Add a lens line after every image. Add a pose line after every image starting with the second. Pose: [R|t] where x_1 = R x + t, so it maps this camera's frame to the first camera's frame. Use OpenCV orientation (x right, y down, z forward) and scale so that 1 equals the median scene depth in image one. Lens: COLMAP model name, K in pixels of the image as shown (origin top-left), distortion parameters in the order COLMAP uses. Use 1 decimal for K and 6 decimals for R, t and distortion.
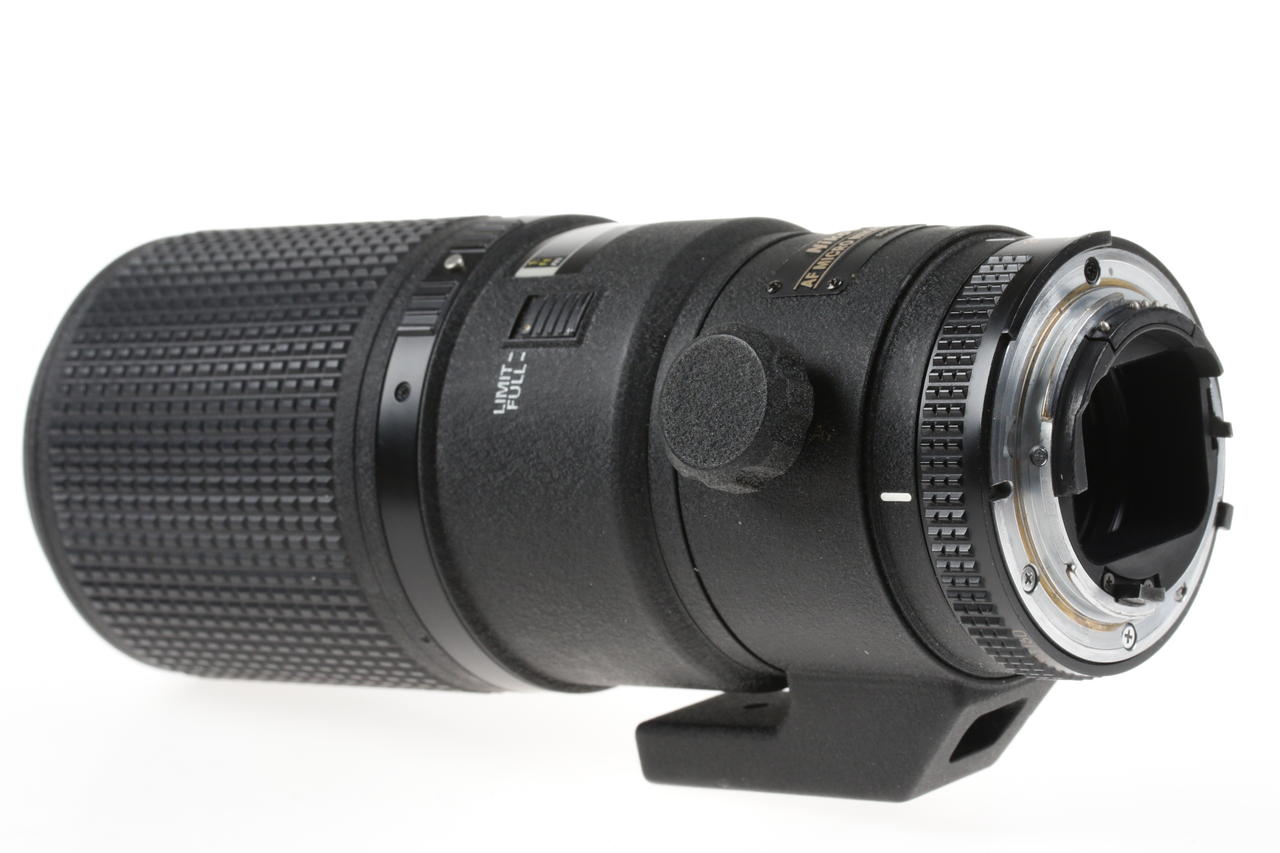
lens RADIAL K [[4035.3, 0, 648.1], [0, 4035.3, 427.3], [0, 0, 1]] dist [0.045701, 0.000000]
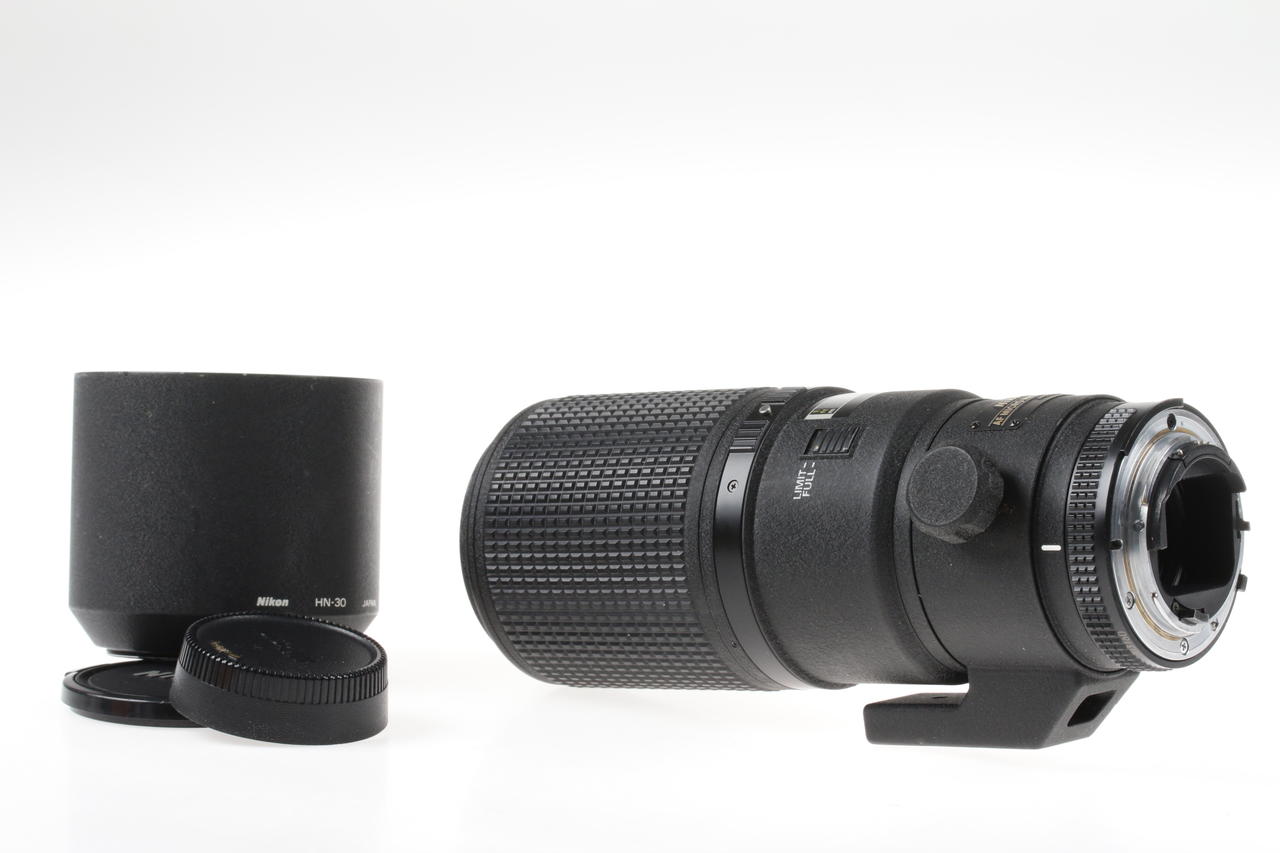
lens RADIAL K [[4035.3, 0, 634.0], [0, 4035.3, 426.6], [0, 0, 1]] dist [0.045701, 0.000000]
pose [[0.998379, 0.051759, 0.023658, -0.145140], [-0.049100, 0.993600, -0.101729, 0.138587], [-0.028772, 0.100402, 0.994531, -0.624446]]
